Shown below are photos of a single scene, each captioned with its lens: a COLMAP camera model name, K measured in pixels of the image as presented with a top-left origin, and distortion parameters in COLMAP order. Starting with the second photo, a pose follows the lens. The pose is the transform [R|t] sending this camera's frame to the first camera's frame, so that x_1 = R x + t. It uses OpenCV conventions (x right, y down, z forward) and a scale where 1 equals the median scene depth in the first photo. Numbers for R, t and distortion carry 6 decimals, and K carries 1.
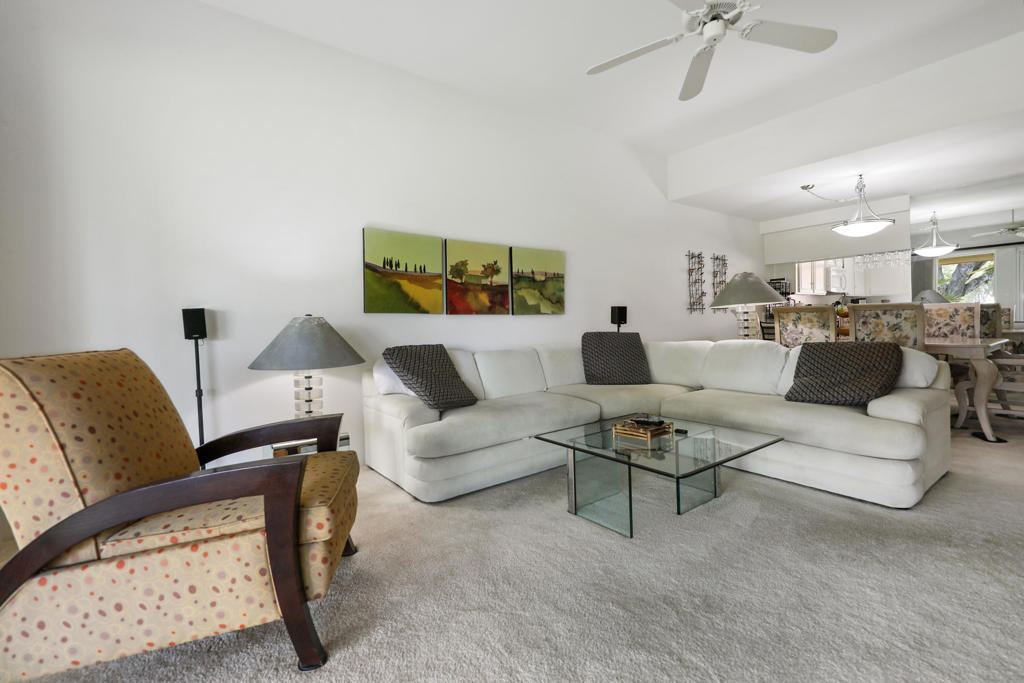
lens RADIAL K [[465.1, 0, 512.0], [0, 465.1, 341.5], [0, 0, 1]] dist [-0.001707, -0.000551]
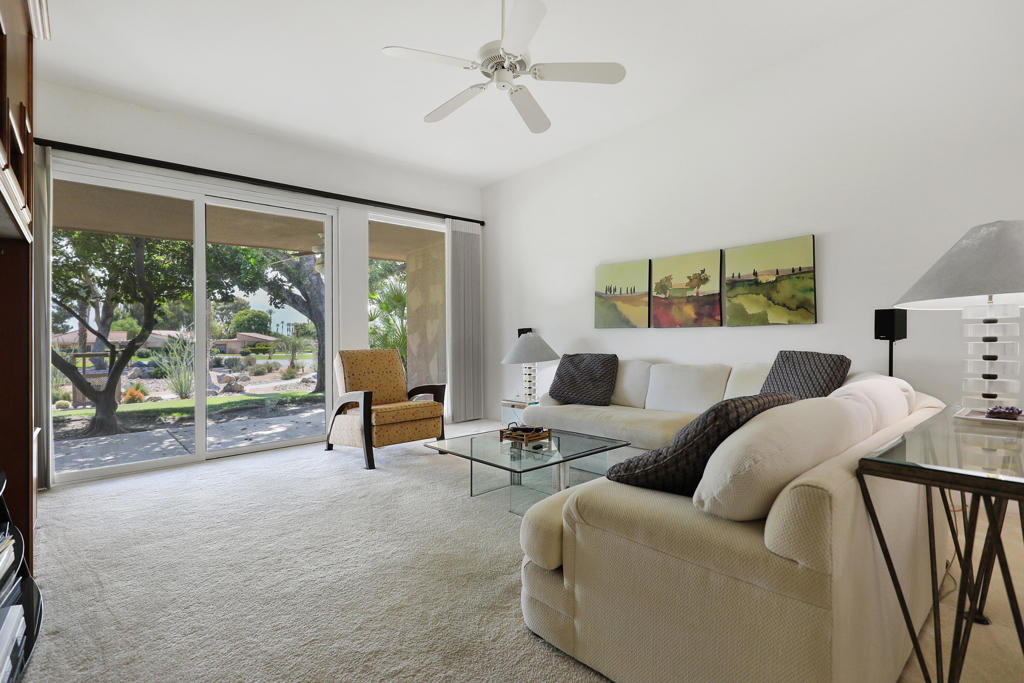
lens RADIAL K [[465.1, 0, 512.0], [0, 465.1, 341.5], [0, 0, 1]] dist [-0.001707, -0.000551]
pose [[0.076818, 0.026738, -0.996687, 0.831540], [-0.021796, 0.999447, 0.025132, -0.042139], [0.996807, 0.019793, 0.077358, 0.525269]]
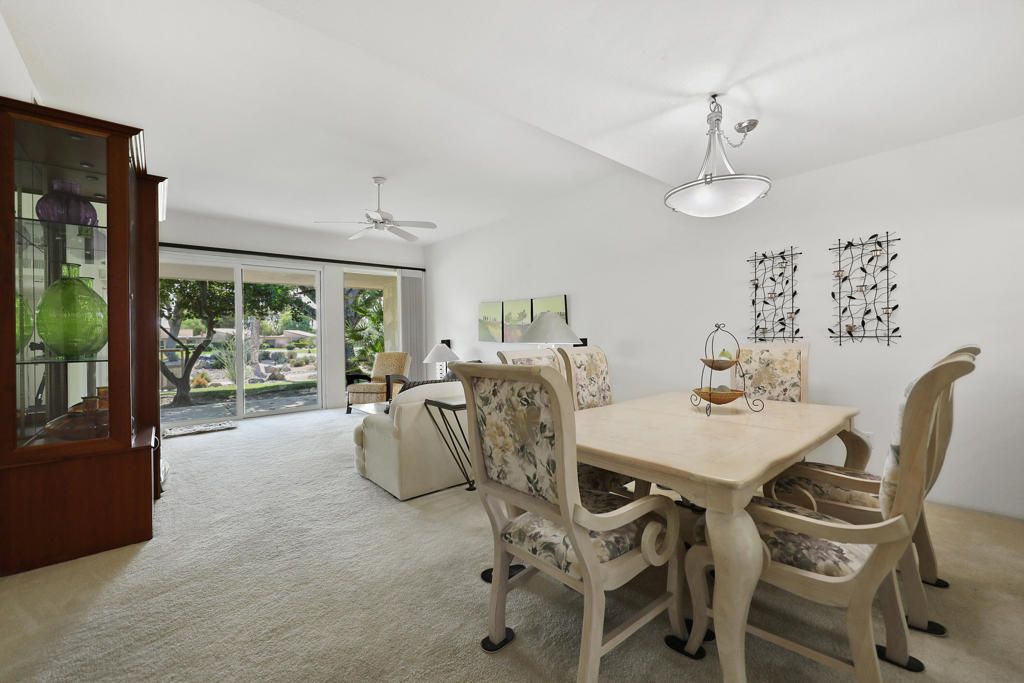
lens RADIAL K [[411.5, 0, 512.0], [0, 411.5, 341.5], [0, 0, 1]] dist [0.000782, 0.000076]
pose [[0.044313, 0.037585, -0.998310, 1.327511], [-0.023941, 0.999045, 0.036550, -0.109478], [0.998731, 0.022281, 0.045171, 0.857359]]
